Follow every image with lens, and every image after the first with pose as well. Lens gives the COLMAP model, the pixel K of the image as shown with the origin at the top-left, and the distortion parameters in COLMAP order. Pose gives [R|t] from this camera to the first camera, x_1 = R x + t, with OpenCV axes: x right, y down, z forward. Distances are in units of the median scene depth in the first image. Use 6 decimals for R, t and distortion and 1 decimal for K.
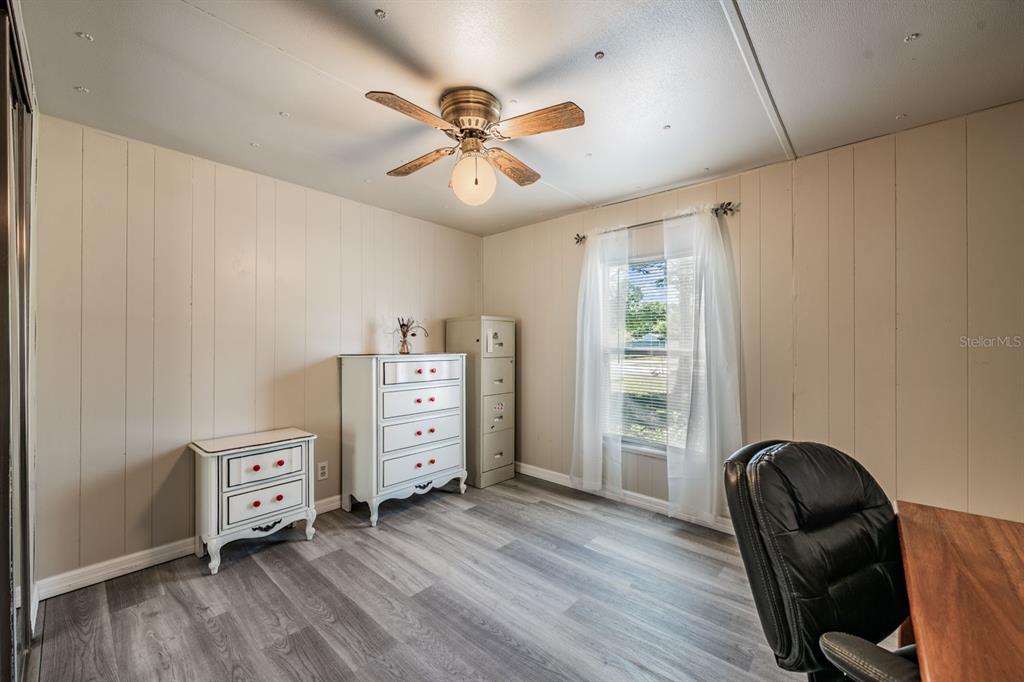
lens RADIAL K [[401.8, 0, 501.9], [0, 401.8, 339.1], [0, 0, 1]] dist [-0.010015, -0.000400]
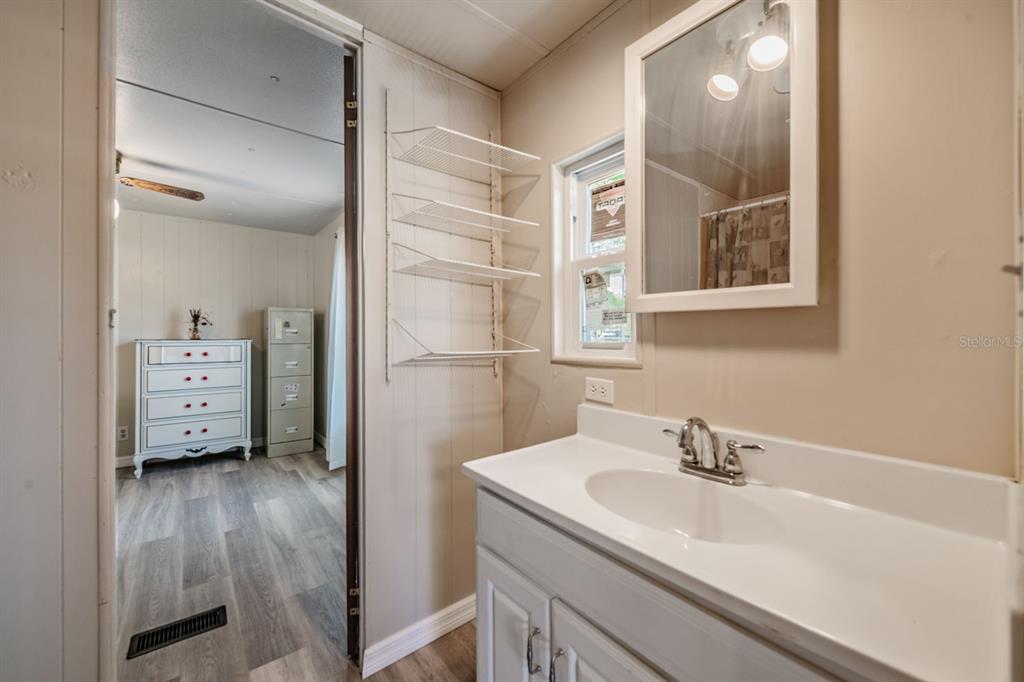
lens RADIAL K [[401.8, 0, 493.9], [0, 401.8, 335.5], [0, 0, 1]] dist [-0.010015, -0.000400]
pose [[0.986961, 0.001900, -0.160948, 0.862864], [-0.000351, 0.999953, 0.009651, 0.012602], [0.160959, -0.009469, 0.986916, -0.026675]]
